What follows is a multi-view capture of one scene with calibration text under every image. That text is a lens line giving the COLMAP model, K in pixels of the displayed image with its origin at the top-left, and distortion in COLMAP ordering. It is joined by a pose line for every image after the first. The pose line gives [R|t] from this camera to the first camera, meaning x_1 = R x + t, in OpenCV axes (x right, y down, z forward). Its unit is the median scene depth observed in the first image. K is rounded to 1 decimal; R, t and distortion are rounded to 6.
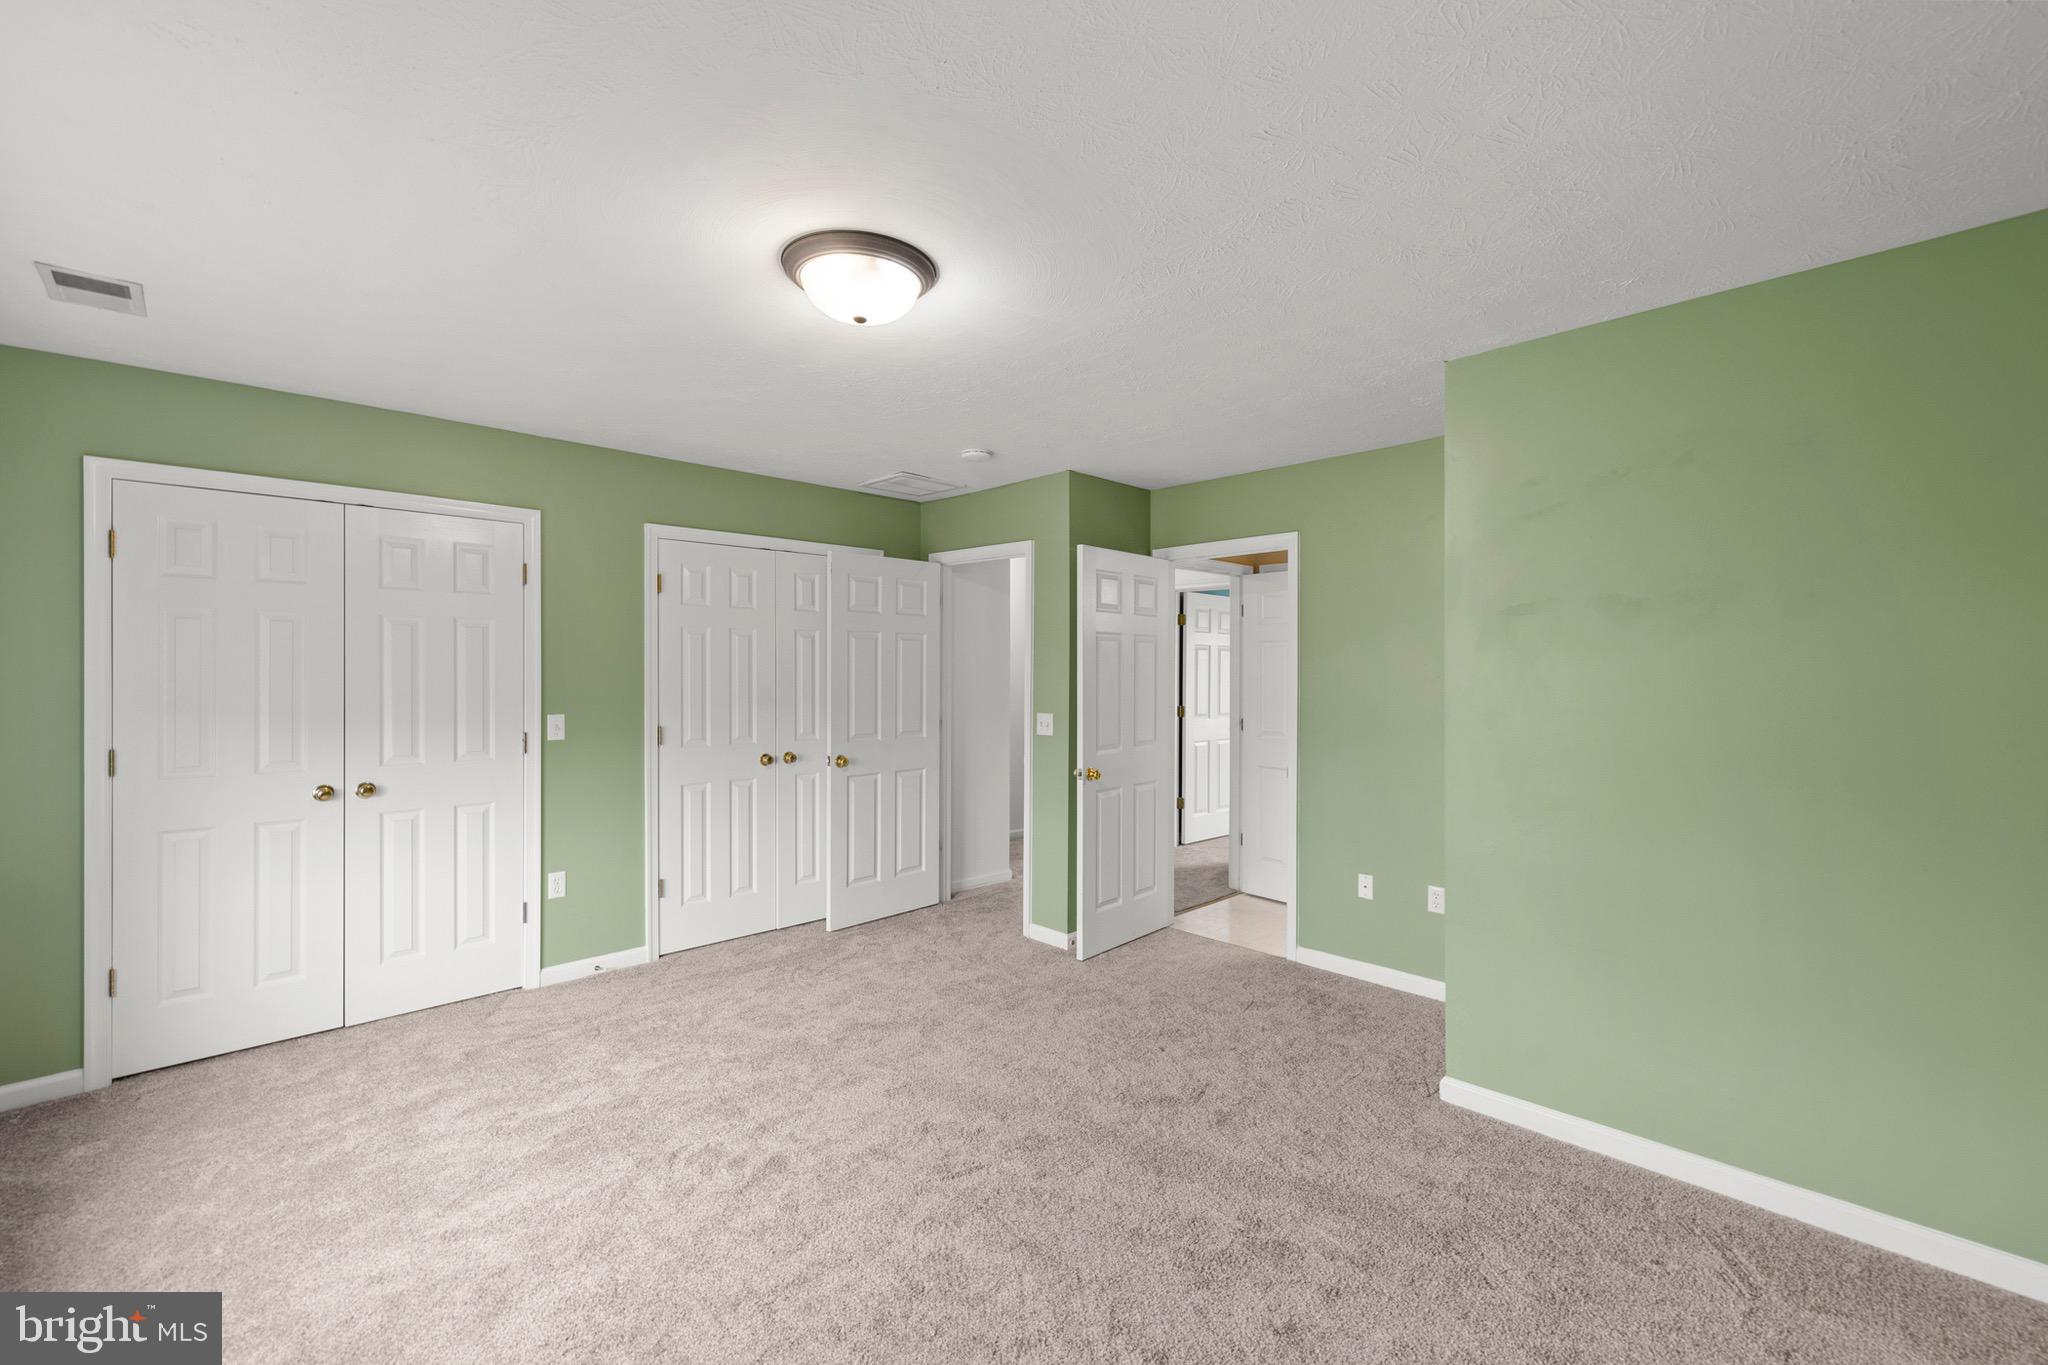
lens RADIAL K [[858.6, 0, 1035.9], [0, 858.6, 679.9], [0, 0, 1]] dist [0.005862, -0.000191]
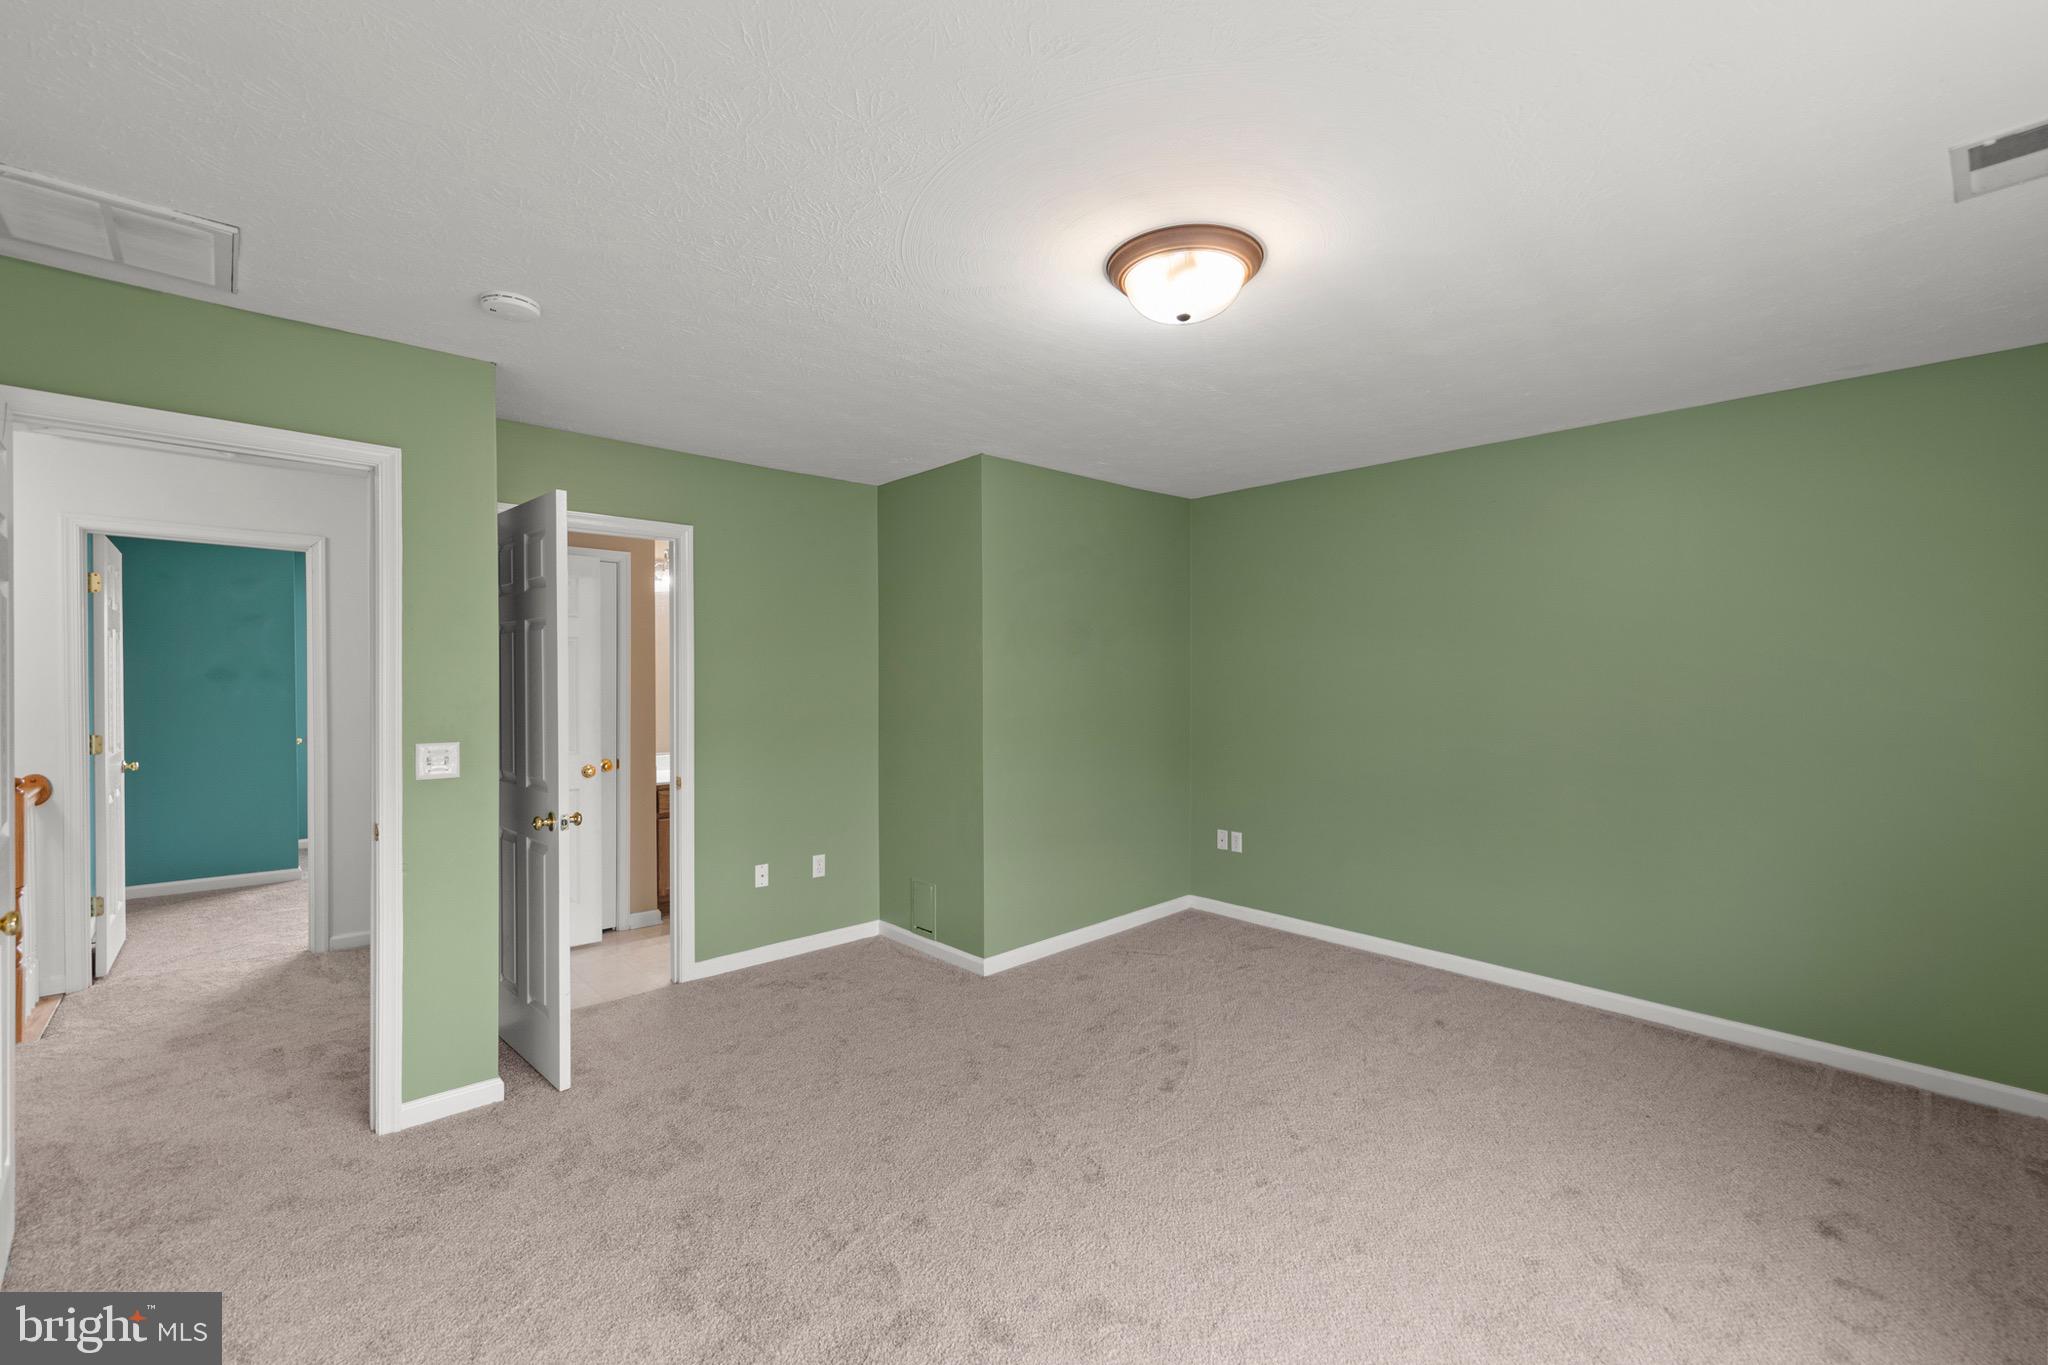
lens RADIAL K [[858.6, 0, 1035.9], [0, 858.6, 679.9], [0, 0, 1]] dist [0.005862, -0.000191]
pose [[0.002839, -0.008555, 0.999959, -0.682995], [0.000022, 0.999963, 0.008555, -0.012242], [-0.999996, -0.000002, 0.002839, 0.655735]]
